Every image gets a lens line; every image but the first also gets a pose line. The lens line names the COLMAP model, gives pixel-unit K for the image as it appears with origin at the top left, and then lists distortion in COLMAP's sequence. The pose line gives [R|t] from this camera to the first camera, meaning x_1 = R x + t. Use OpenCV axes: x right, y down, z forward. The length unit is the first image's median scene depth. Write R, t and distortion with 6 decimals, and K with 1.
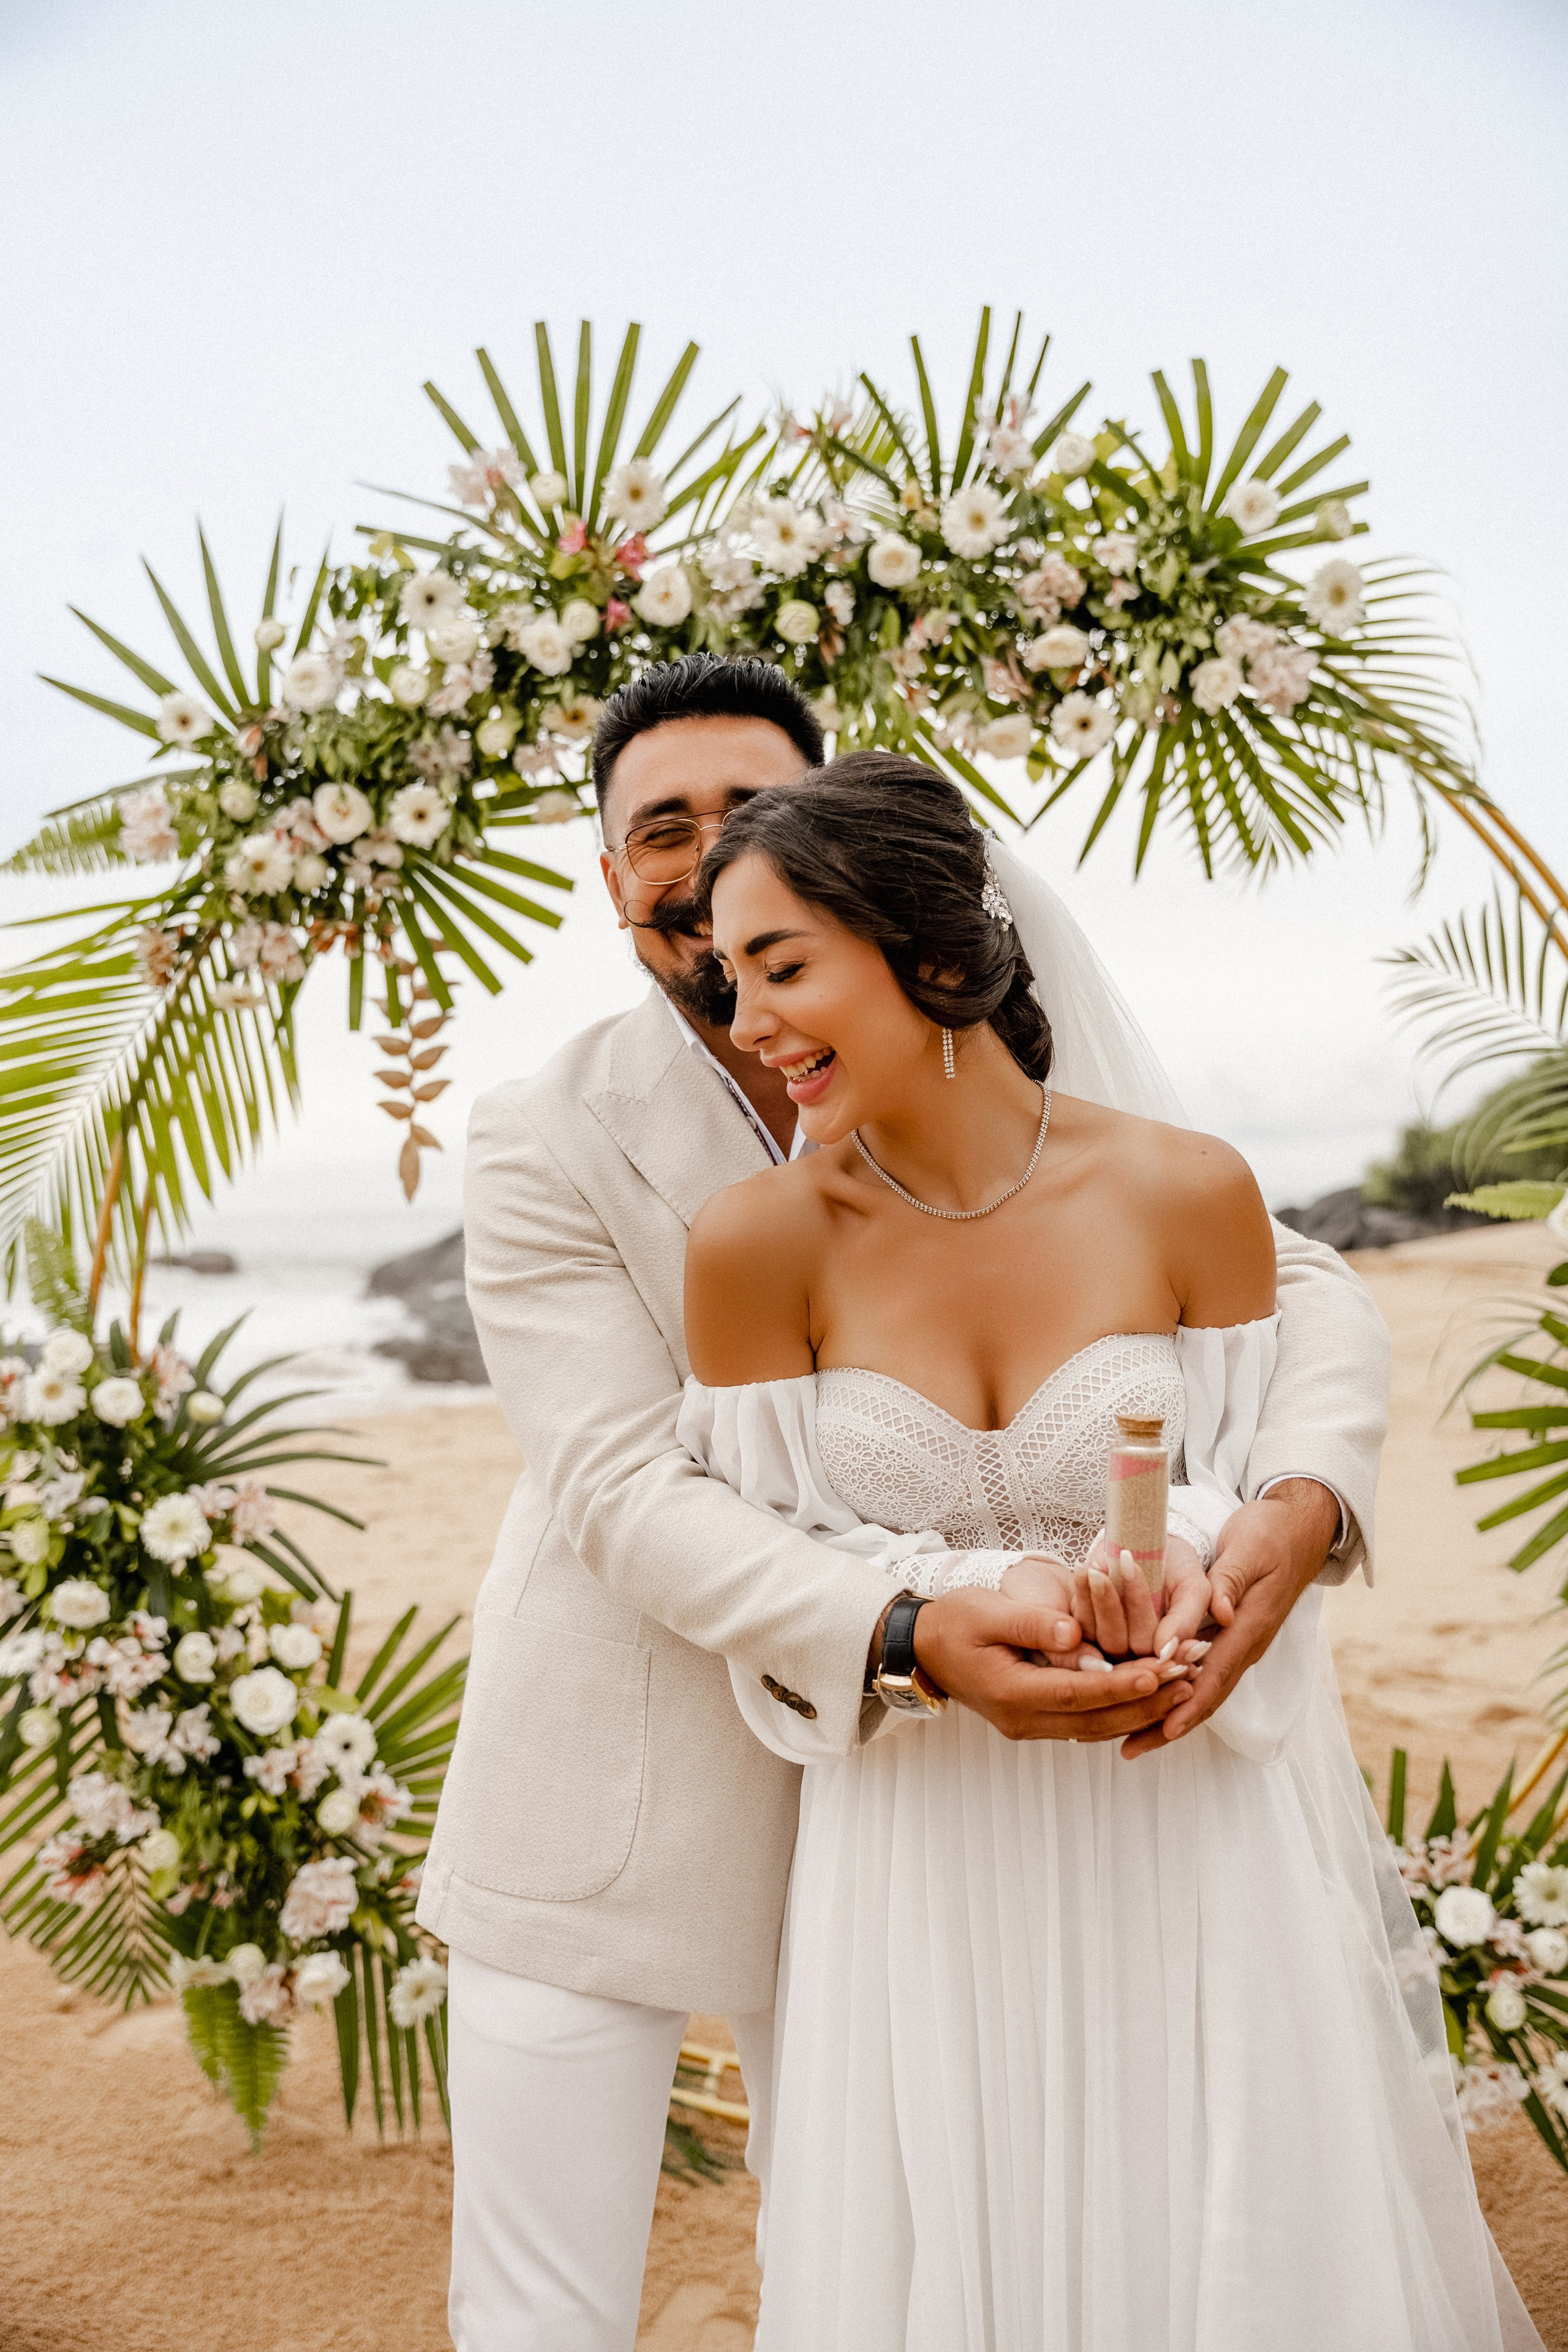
lens RADIAL K [[2301.5, 0, 793.1], [0, 2301.5, 1169.2], [0, 0, 1]] dist [0.019124, 0.000000]
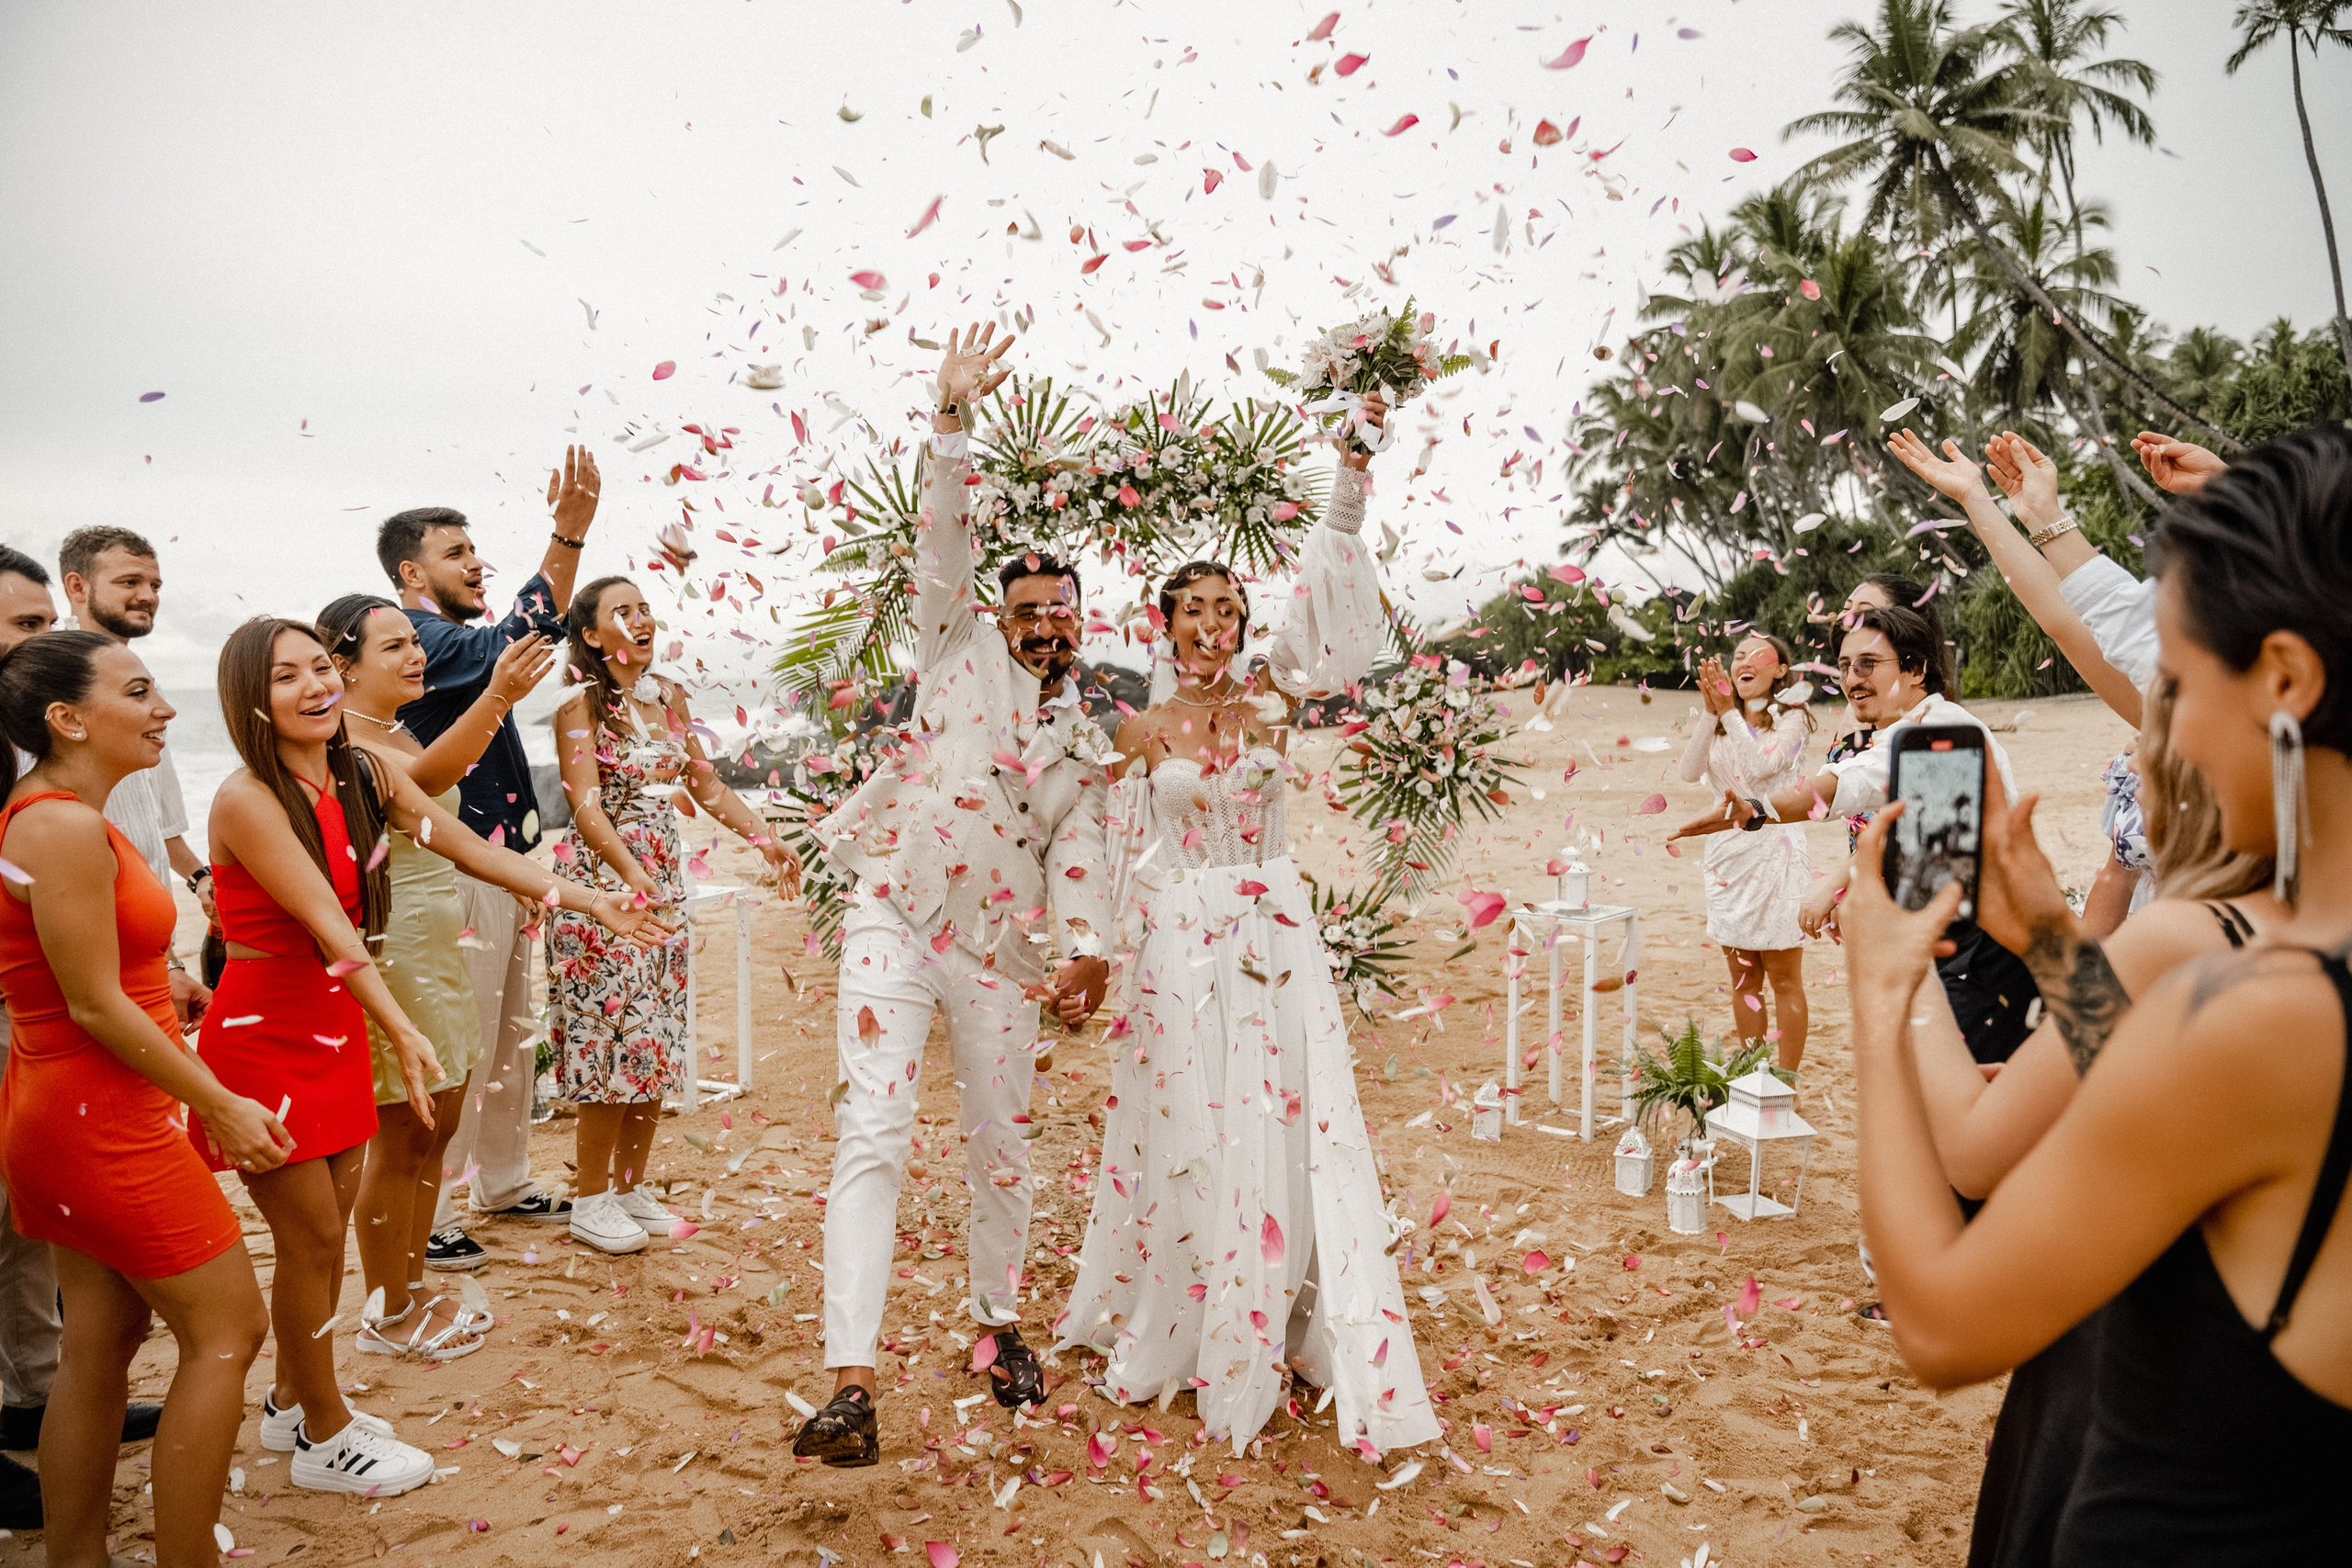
lens RADIAL K [[1469.8, 0, 1210.1], [0, 1469.8, 793.3], [0, 0, 1]] dist [-0.045420, 0.005161]
pose [[0.994013, -0.006754, 0.109053, -0.074172], [-0.003822, 0.995328, 0.096475, -0.038862], [-0.109195, -0.096314, 0.989343, -0.835379]]
